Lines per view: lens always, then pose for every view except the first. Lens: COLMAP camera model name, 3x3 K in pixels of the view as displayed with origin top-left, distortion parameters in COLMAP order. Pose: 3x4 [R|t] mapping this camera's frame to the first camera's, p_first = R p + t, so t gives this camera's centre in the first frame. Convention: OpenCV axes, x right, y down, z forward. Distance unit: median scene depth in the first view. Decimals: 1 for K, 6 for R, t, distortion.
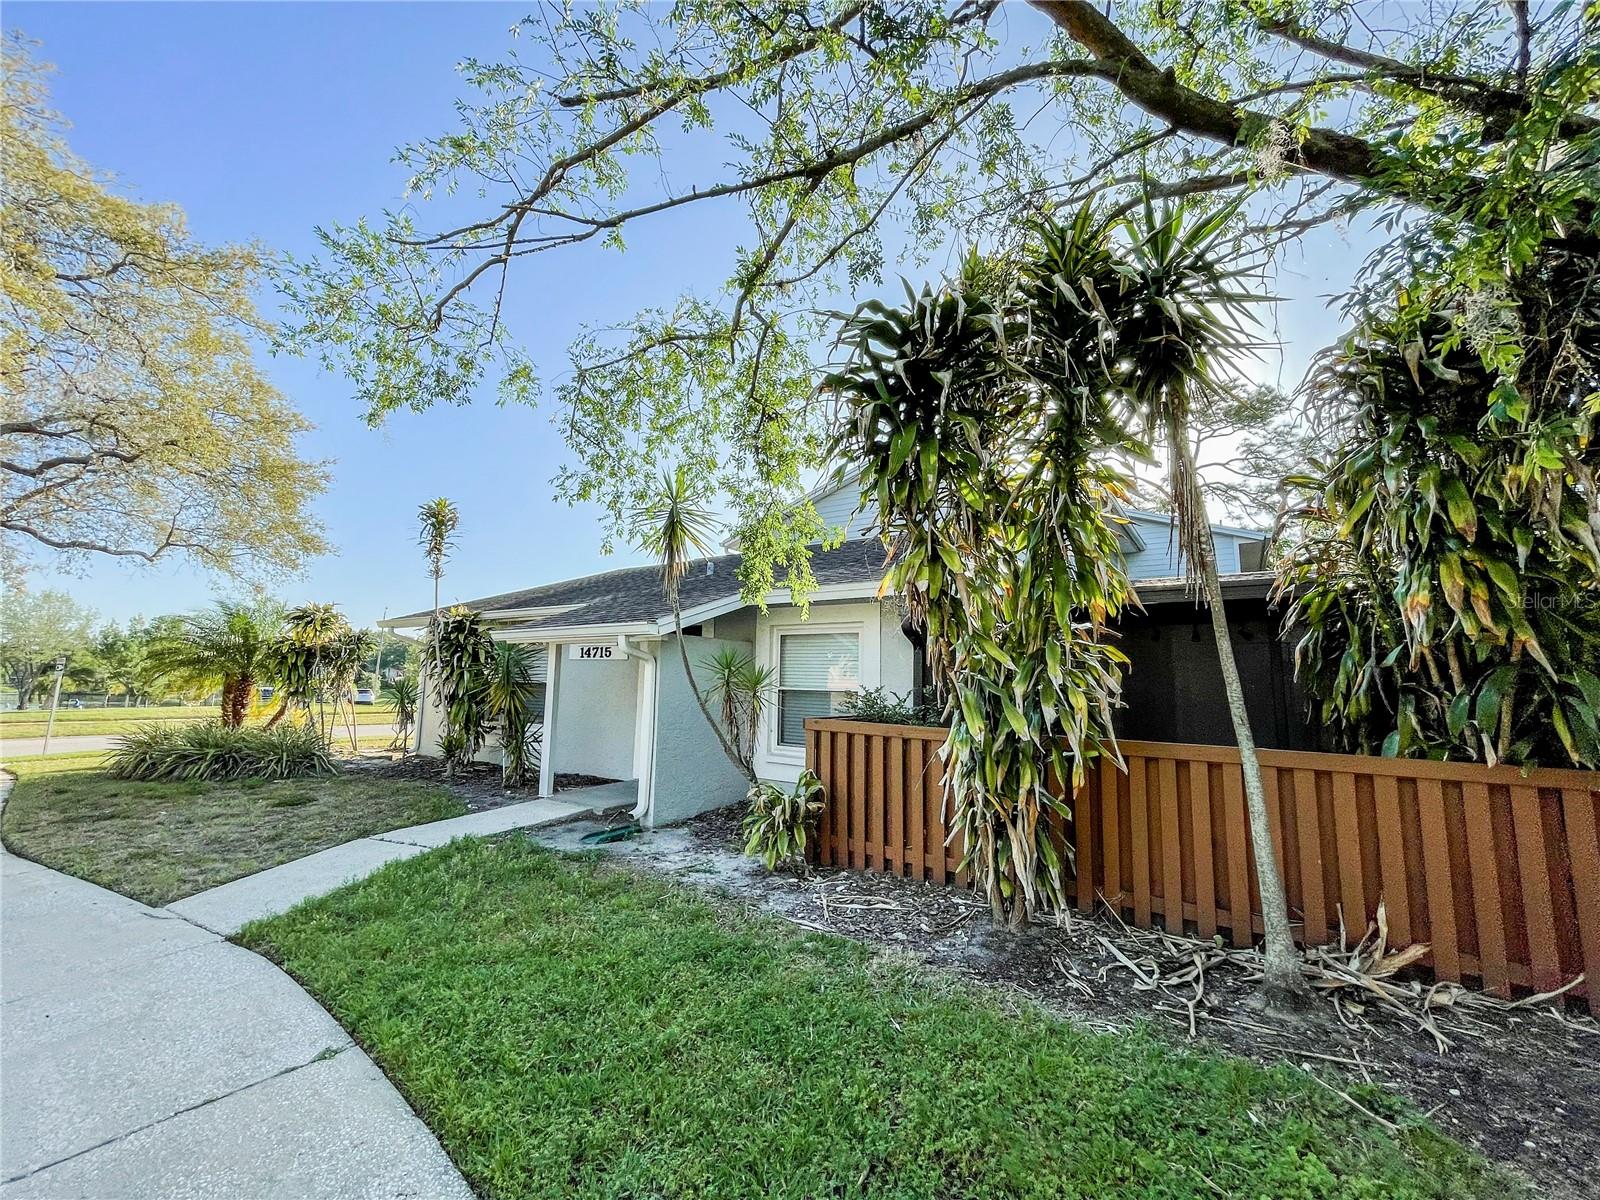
lens RADIAL K [[646.9, 0, 800.0], [0, 646.9, 600.0], [0, 0, 1]] dist [-0.004942, 0.000104]
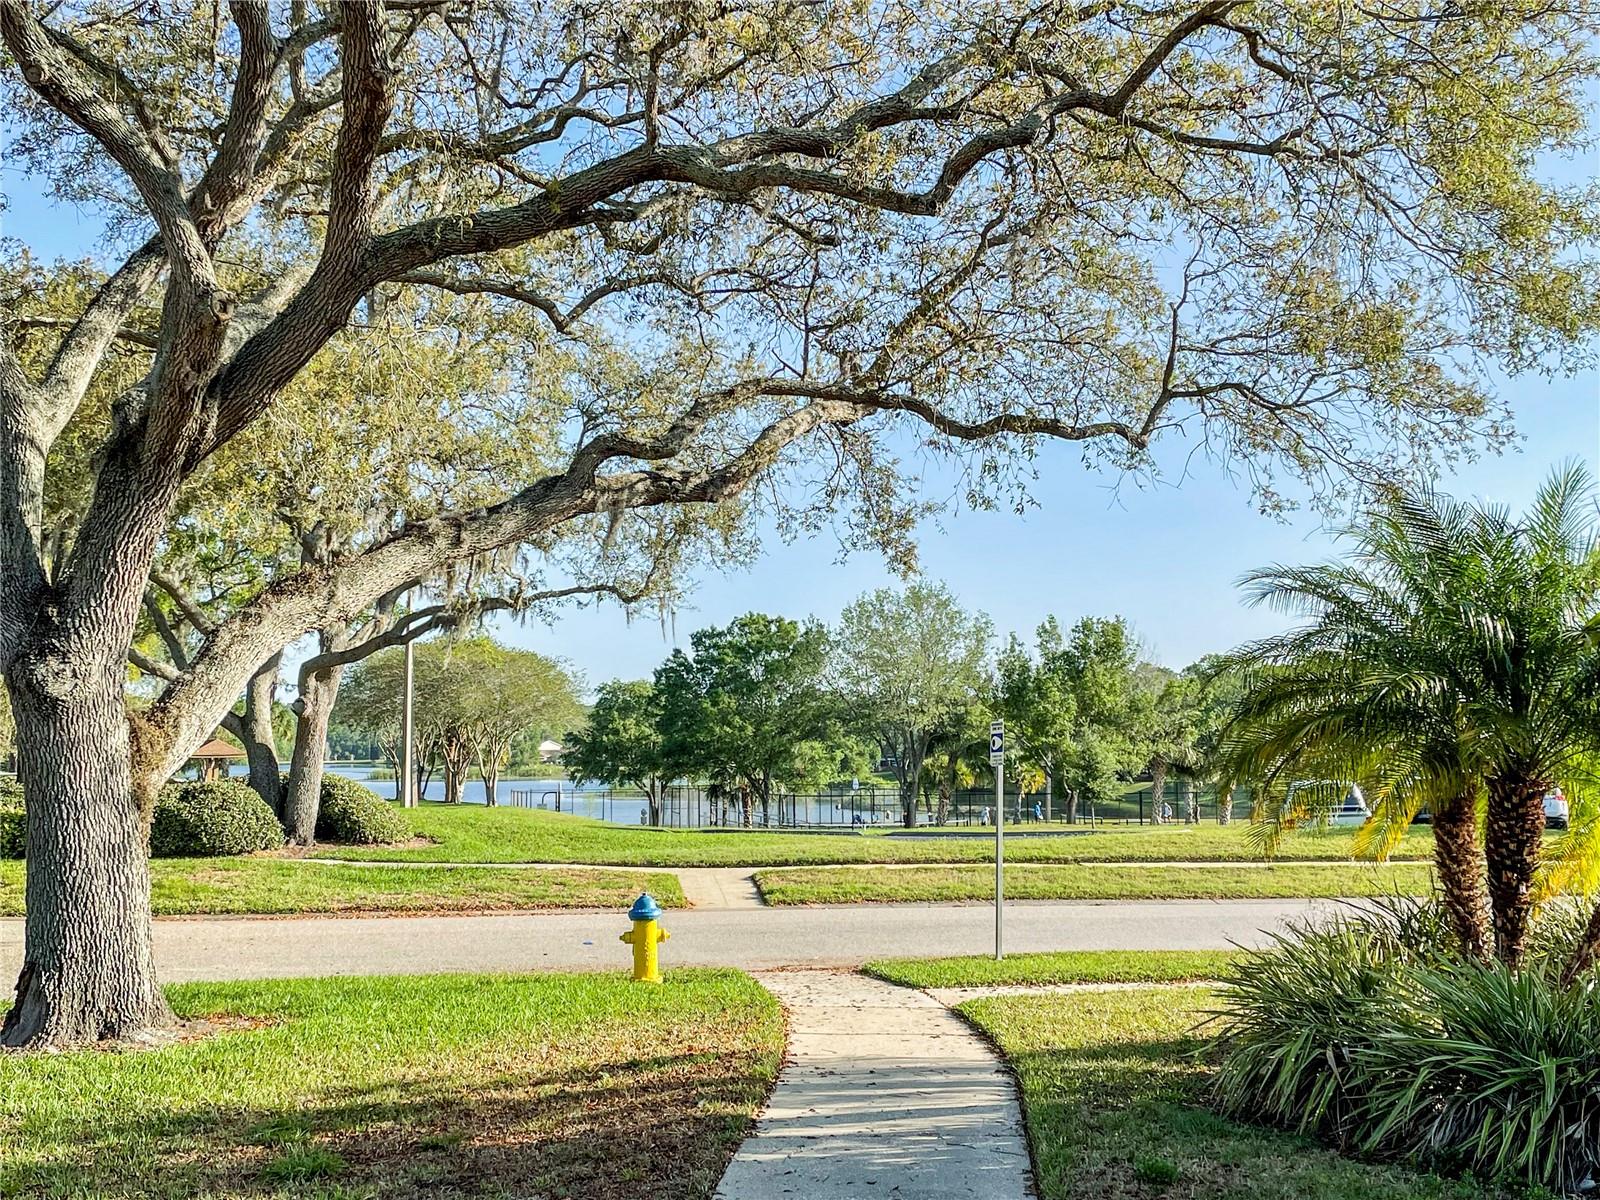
lens RADIAL K [[1867.8, 0, 800.0], [0, 1867.8, 600.0], [0, 0, 1]] dist [0.002910, 0.002719]
pose [[0.601949, -0.081823, -0.794331, -0.091074], [0.118228, 0.992905, -0.012685, 0.004961], [0.789734, -0.086276, 0.607353, 0.062497]]
